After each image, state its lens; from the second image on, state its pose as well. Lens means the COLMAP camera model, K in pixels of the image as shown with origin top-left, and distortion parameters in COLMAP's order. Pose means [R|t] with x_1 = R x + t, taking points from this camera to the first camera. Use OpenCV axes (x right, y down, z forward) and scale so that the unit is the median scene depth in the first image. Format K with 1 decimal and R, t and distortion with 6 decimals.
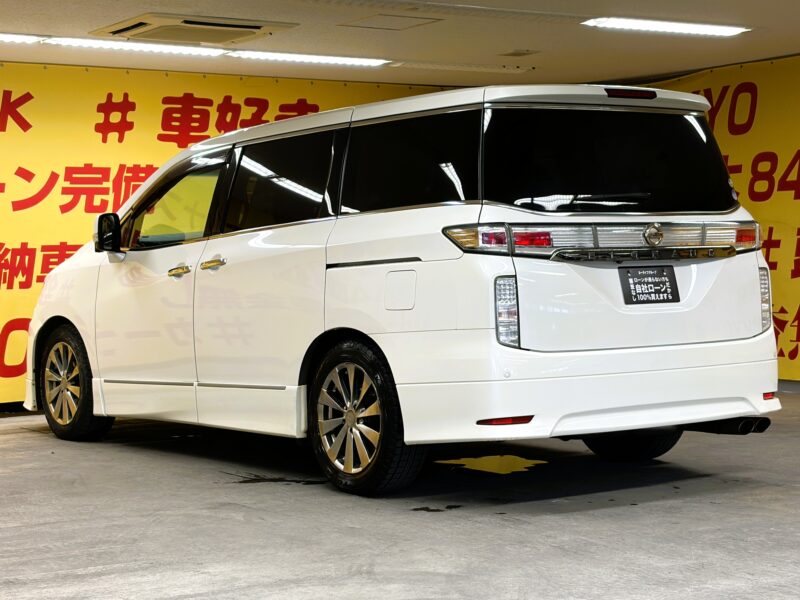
lens RADIAL K [[1637.3, 0, 400.0], [0, 1637.3, 300.0], [0, 0, 1]] dist [0.178919, 0.053035]
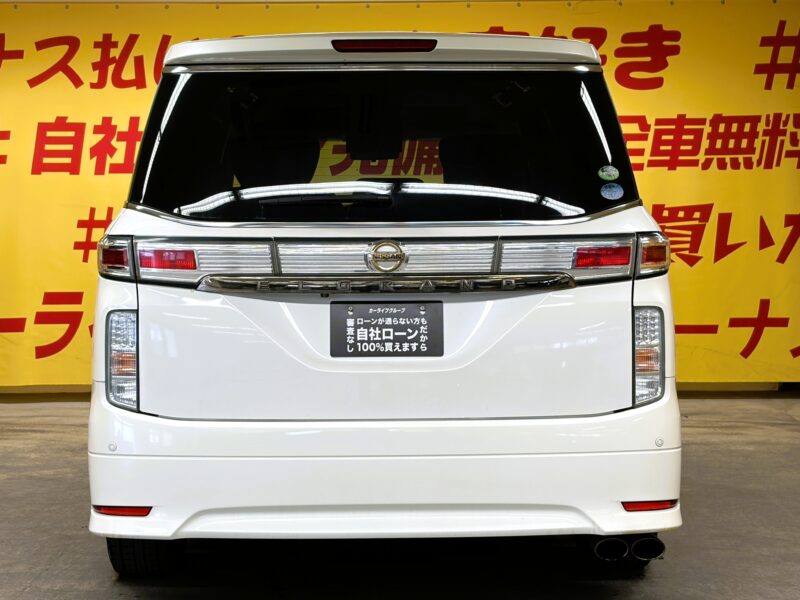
lens RADIAL K [[1721.4, 0, 400.0], [0, 1721.4, 300.0], [0, 0, 1]] dist [0.290173, 0.260329]
pose [[0.825543, 0.056195, -0.561534, 0.548083], [-0.029183, 0.997950, 0.056965, -0.061071], [0.563584, -0.030640, 0.825491, 0.406649]]
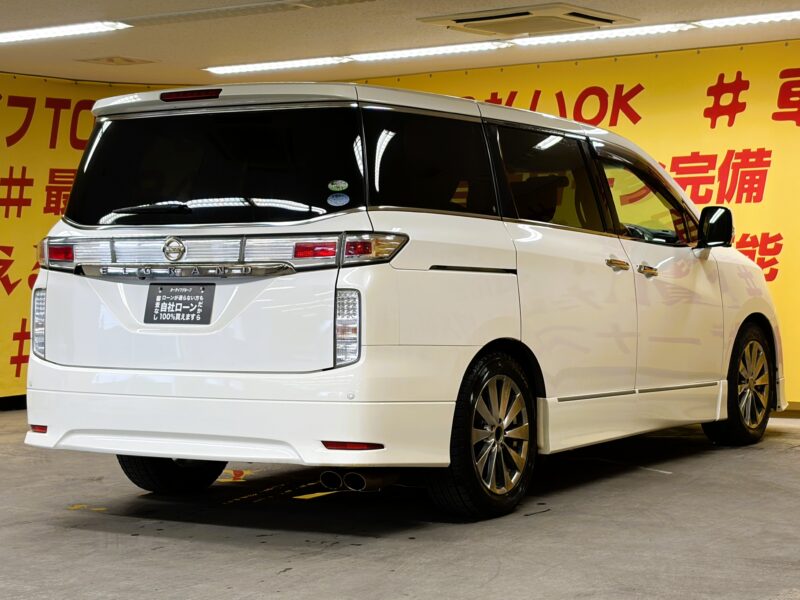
lens RADIAL K [[1732.7, 0, 400.0], [0, 1732.7, 300.0], [0, 0, 1]] dist [0.331158, 0.020229]
pose [[0.367269, 0.043136, -0.929114, 1.085891], [-0.022436, 0.999044, 0.037514, -0.049756], [0.929844, 0.007068, 0.367886, 0.743863]]
